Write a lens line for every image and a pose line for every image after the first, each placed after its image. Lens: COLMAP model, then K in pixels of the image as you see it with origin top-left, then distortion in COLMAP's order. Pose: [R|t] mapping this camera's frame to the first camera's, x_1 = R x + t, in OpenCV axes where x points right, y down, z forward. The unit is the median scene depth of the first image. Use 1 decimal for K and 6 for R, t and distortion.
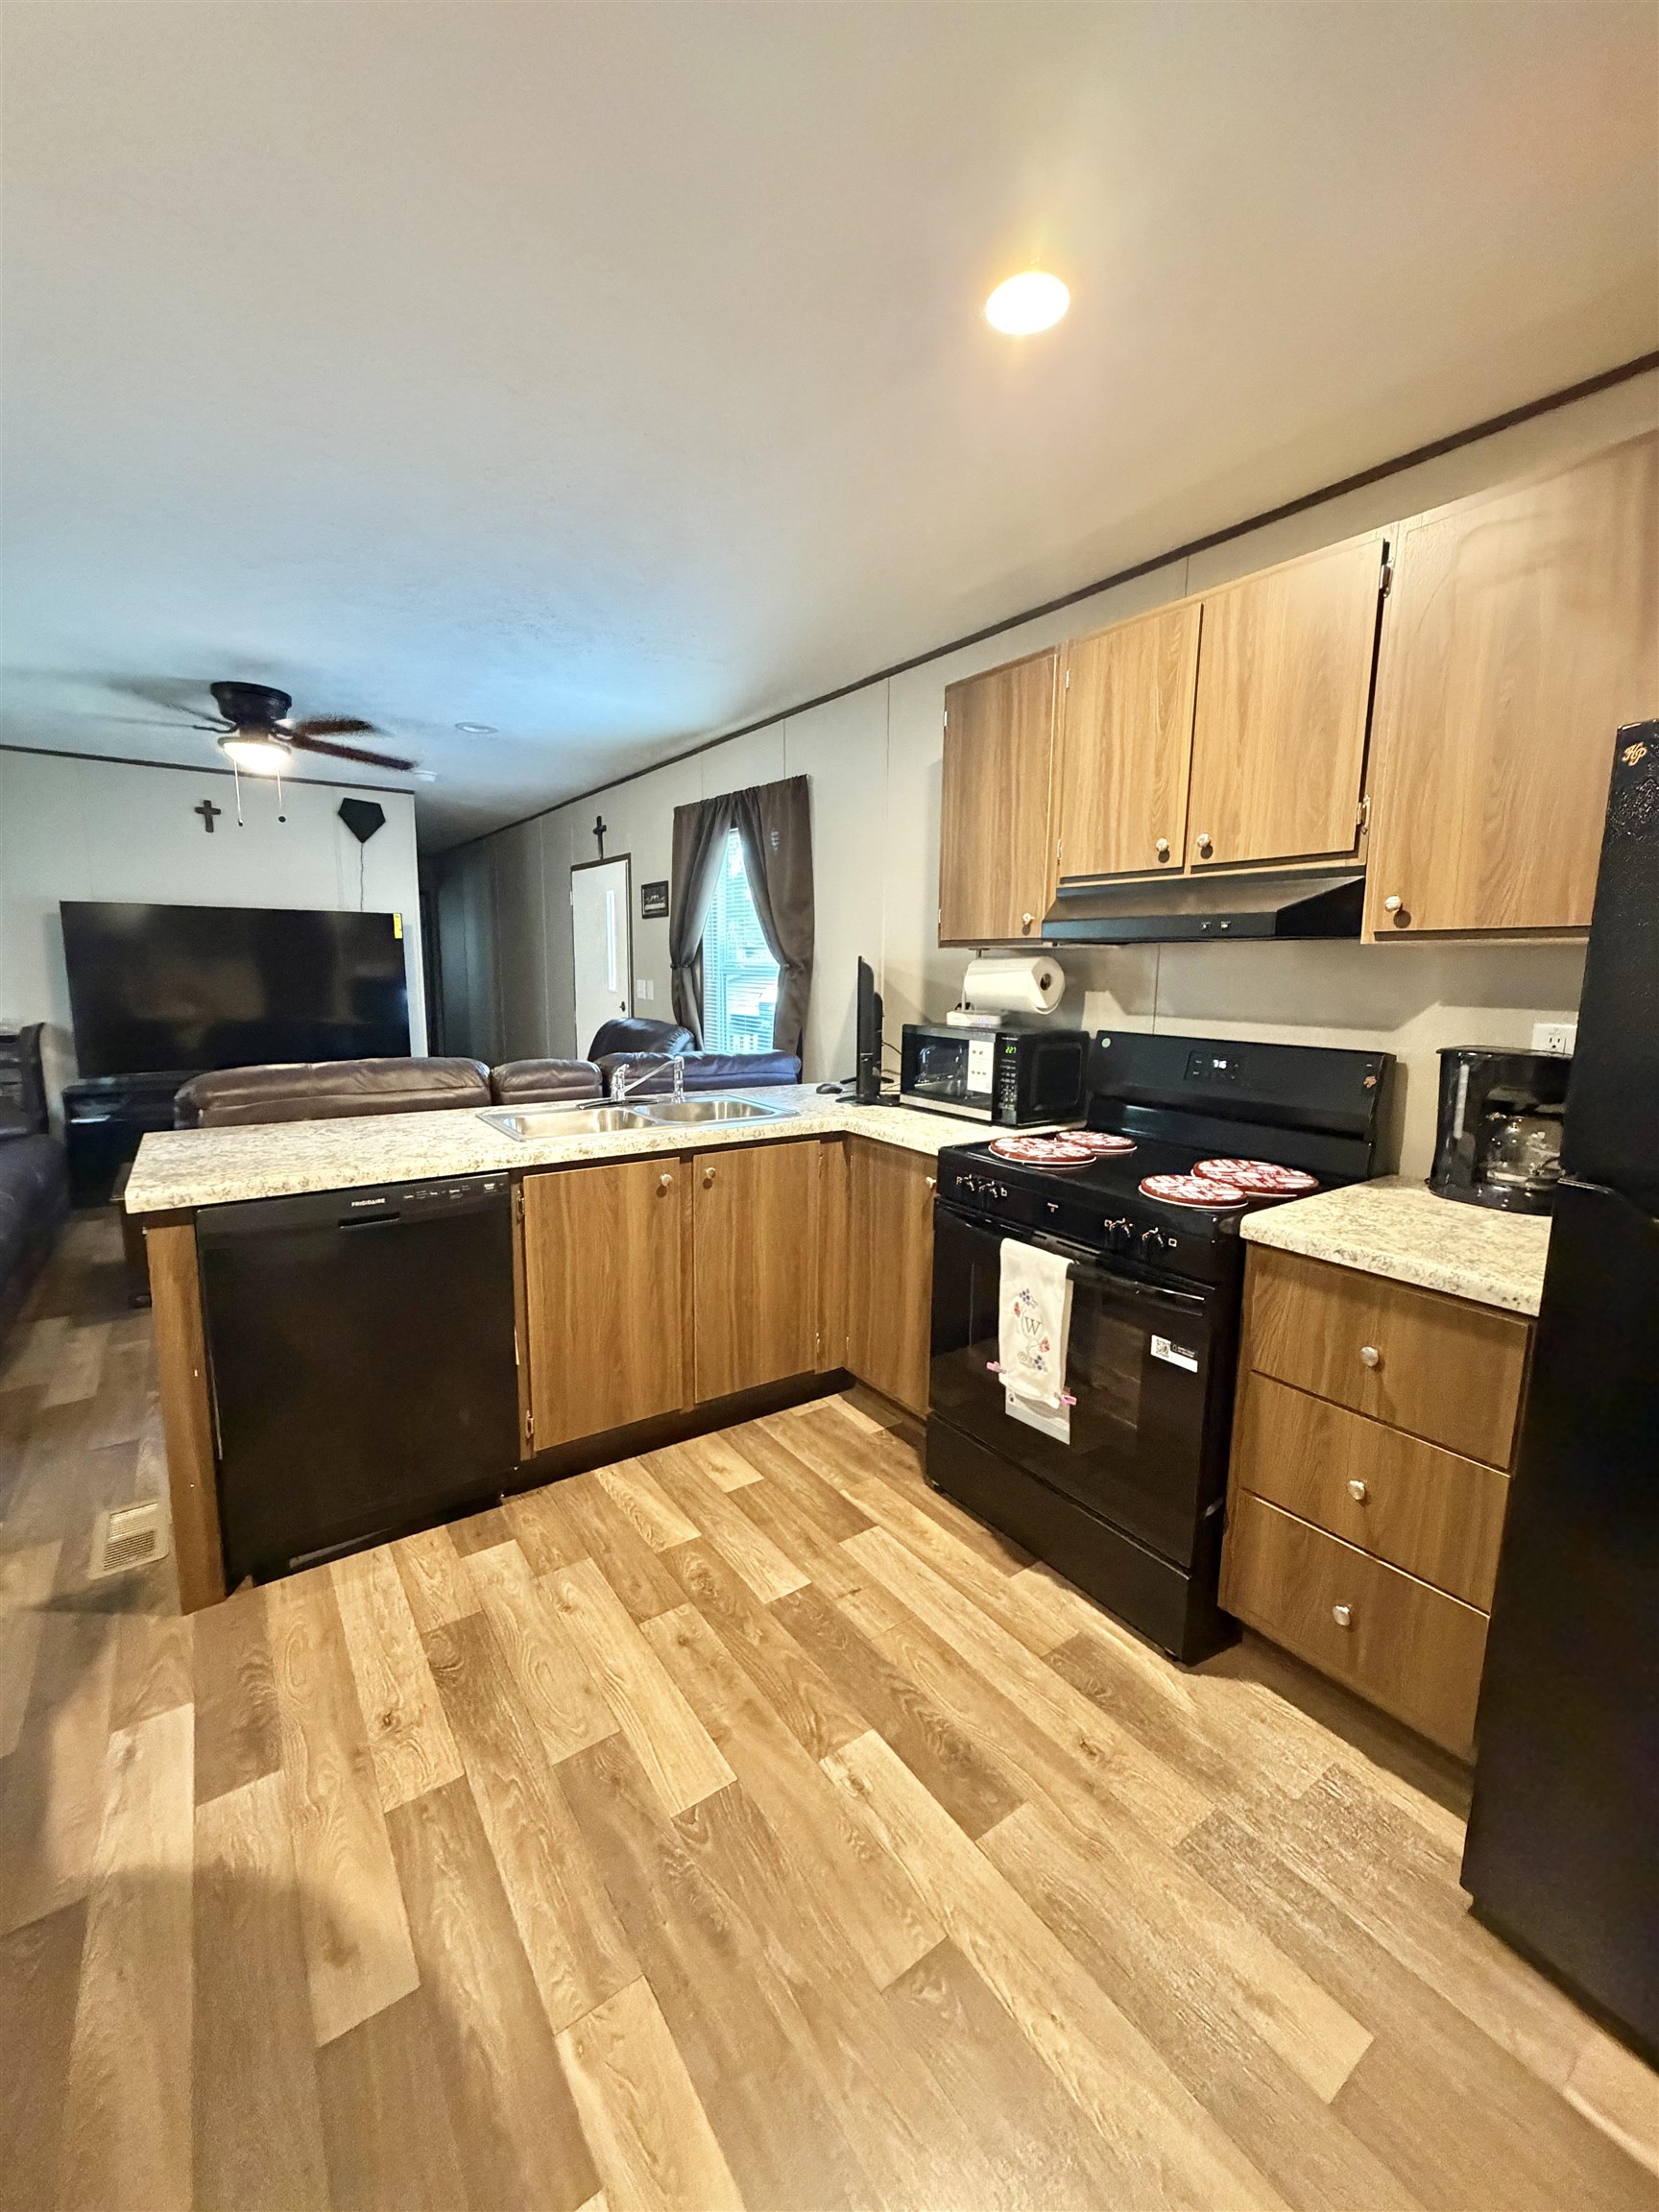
lens RADIAL K [[888.2, 0, 831.0], [0, 888.2, 1100.3], [0, 0, 1]] dist [-0.002010, 0.001316]
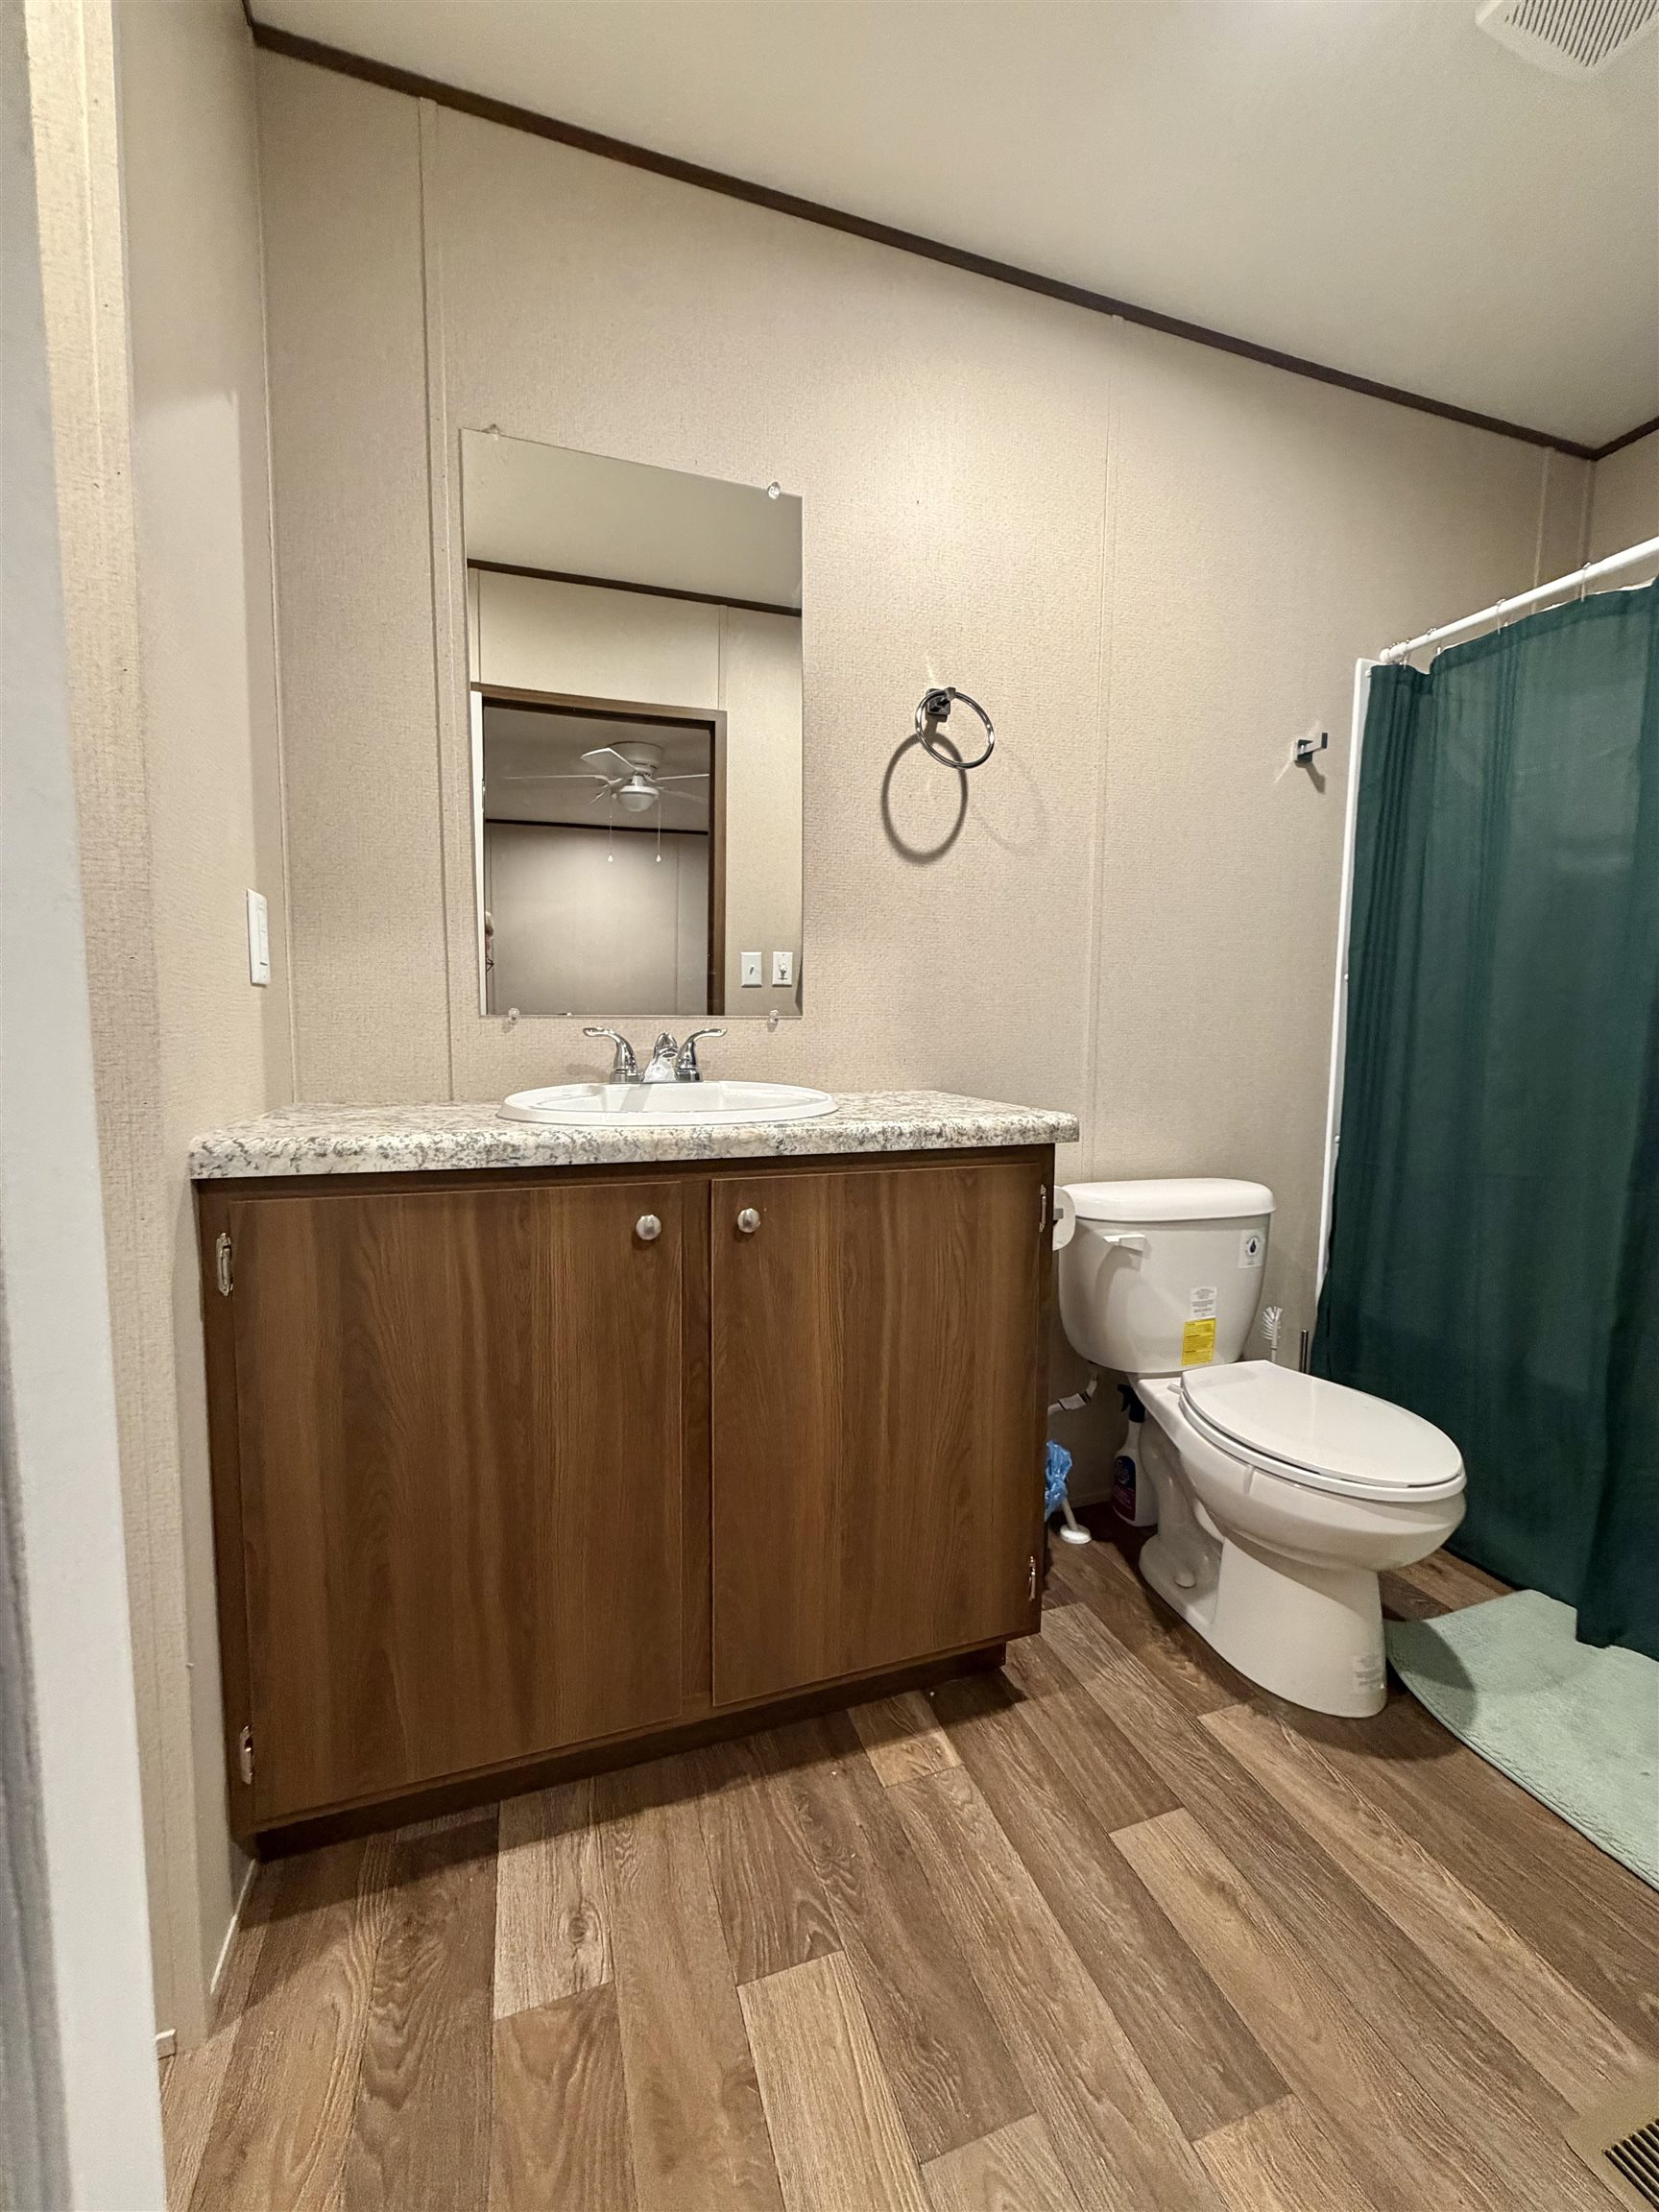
lens RADIAL K [[888.2, 0, 830.6], [0, 888.2, 1102.8], [0, 0, 1]] dist [-0.002010, 0.001316]
pose [[-0.960230, -0.045184, 0.275531, -0.251458], [0.024424, 0.969443, 0.244098, -0.012644], [-0.278140, 0.241119, -0.929785, 1.121754]]
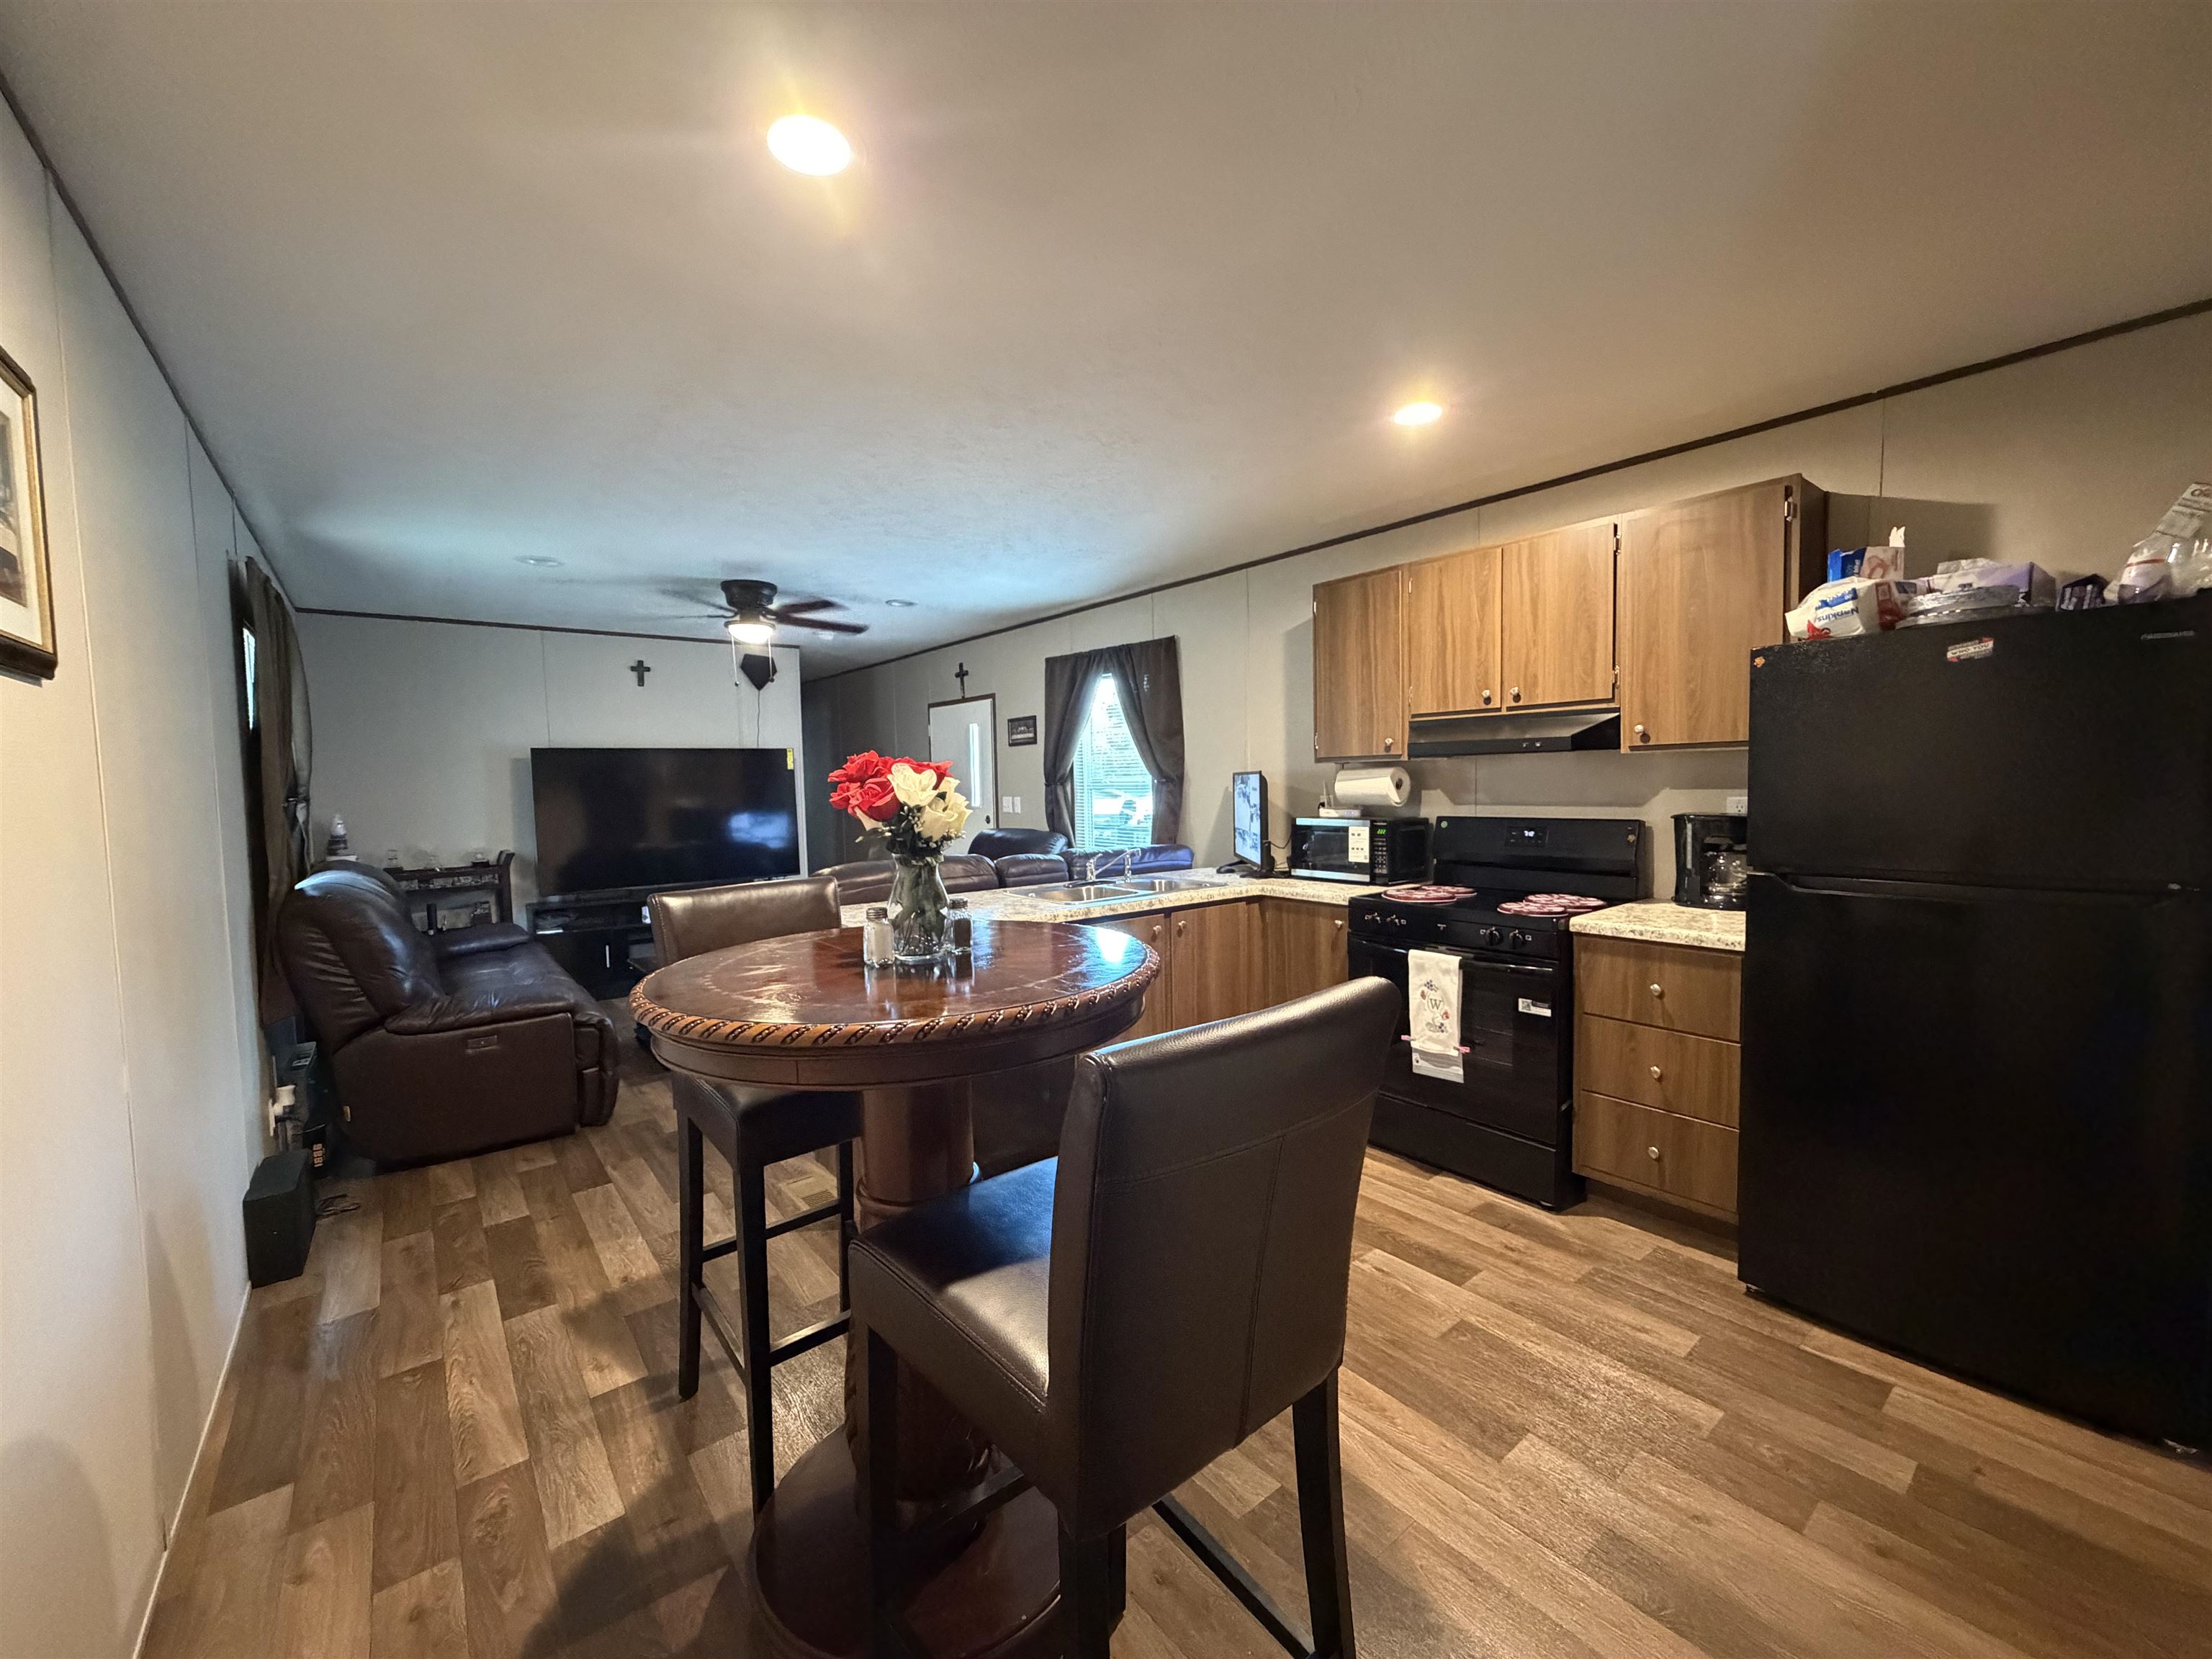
lens RADIAL K [[888.2, 0, 1101.8], [0, 888.2, 833.3], [0, 0, 1]] dist [-0.002010, 0.001316]
pose [[0.997806, -0.037852, 0.054315, -0.423954], [0.042623, 0.995069, -0.089559, 0.072212], [-0.050657, 0.091677, 0.994499, -0.531869]]
